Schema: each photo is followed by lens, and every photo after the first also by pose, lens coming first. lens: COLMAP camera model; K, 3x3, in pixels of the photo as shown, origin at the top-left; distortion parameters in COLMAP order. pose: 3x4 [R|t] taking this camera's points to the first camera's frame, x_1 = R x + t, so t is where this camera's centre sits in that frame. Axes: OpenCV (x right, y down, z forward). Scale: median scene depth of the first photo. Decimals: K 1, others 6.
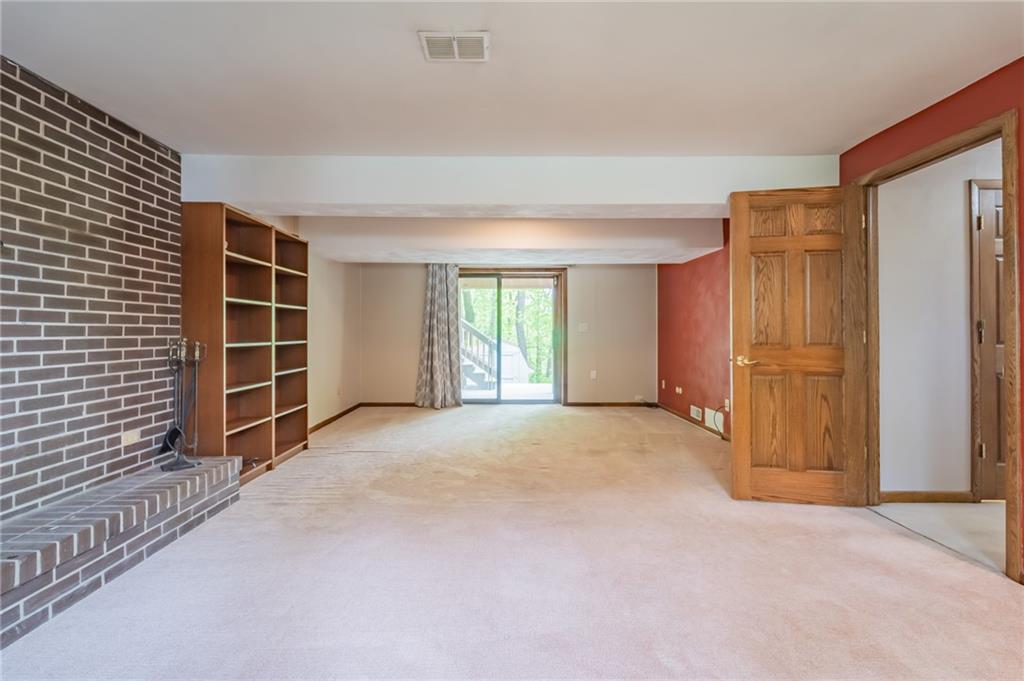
lens RADIAL K [[423.7, 0, 510.2], [0, 423.7, 333.6], [0, 0, 1]] dist [0.004170, -0.001182]
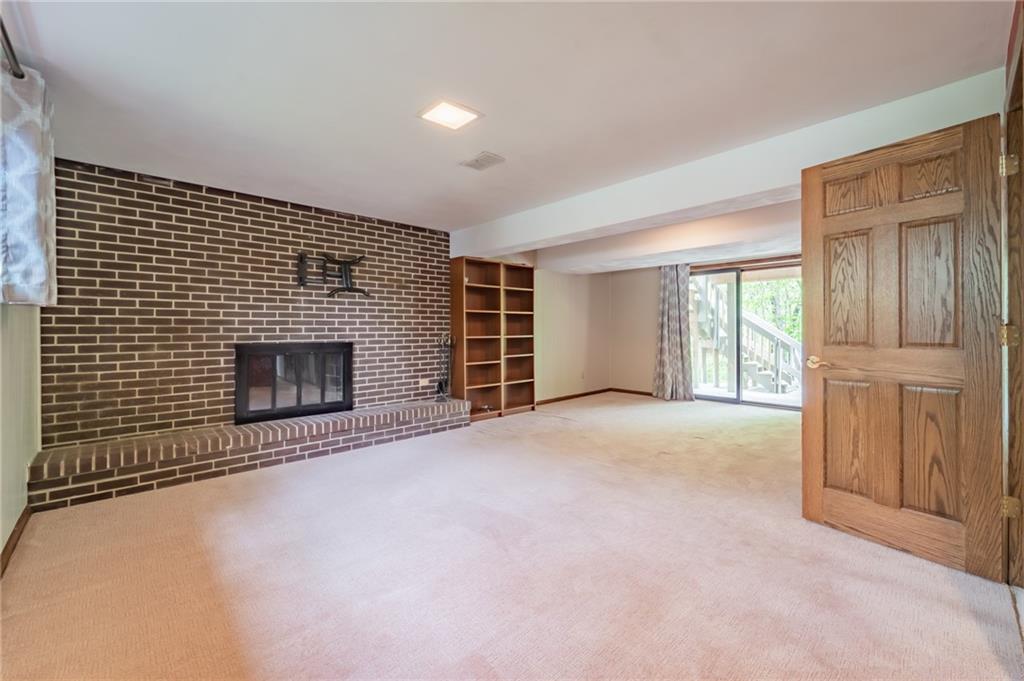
lens RADIAL K [[423.7, 0, 512.5], [0, 423.7, 335.4], [0, 0, 1]] dist [0.004170, -0.001182]
pose [[0.676165, 0.008552, -0.736700, 0.776853], [0.000623, 0.999926, 0.012180, -0.001448], [0.736750, -0.008695, 0.676110, -0.040939]]
